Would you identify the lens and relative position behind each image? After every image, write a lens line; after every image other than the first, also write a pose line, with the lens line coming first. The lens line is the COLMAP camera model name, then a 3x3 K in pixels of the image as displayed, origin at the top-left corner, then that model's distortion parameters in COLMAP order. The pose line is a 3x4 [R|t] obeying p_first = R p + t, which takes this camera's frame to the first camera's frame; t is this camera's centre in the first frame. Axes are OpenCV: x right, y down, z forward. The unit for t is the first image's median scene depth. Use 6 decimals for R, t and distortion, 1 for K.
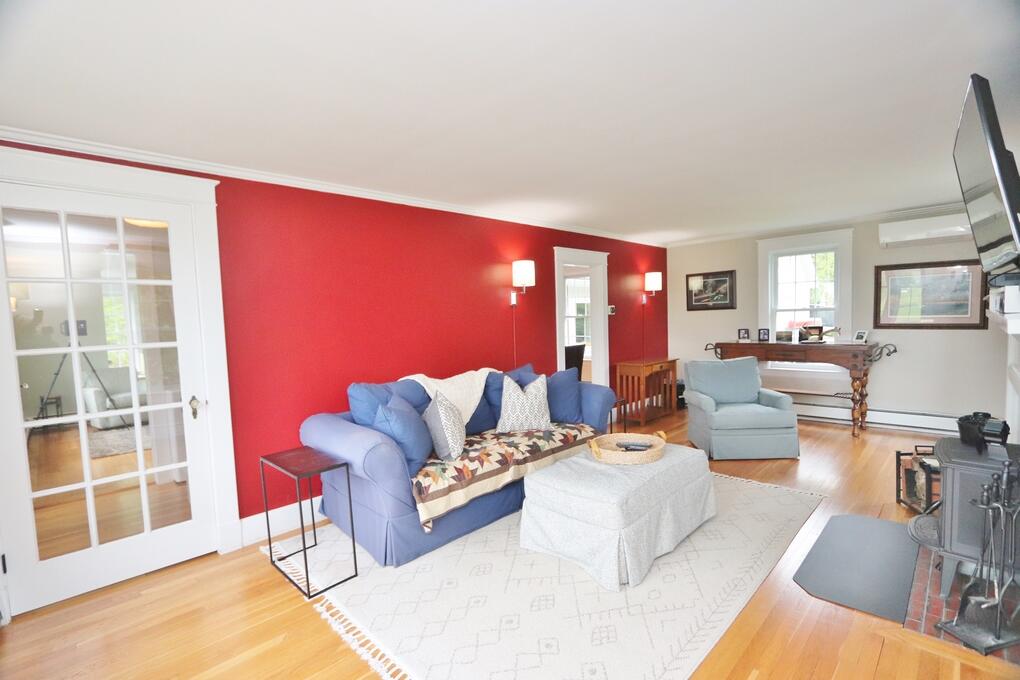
lens RADIAL K [[466.9, 0, 506.9], [0, 466.9, 347.0], [0, 0, 1]] dist [-0.004236, -0.000555]
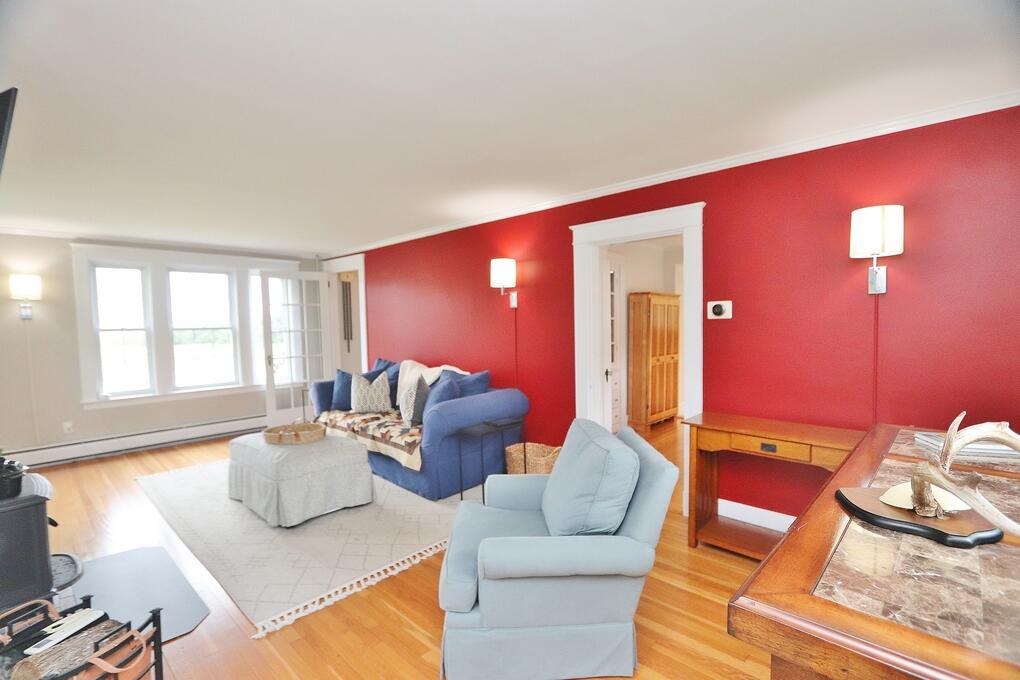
lens RADIAL K [[466.9, 0, 506.9], [0, 466.9, 347.0], [0, 0, 1]] dist [-0.004236, -0.000555]
pose [[0.031926, 0.093034, -0.995151, 0.848396], [-0.049317, 0.994592, 0.091400, -0.086991], [0.998273, 0.046160, 0.036341, 0.871373]]
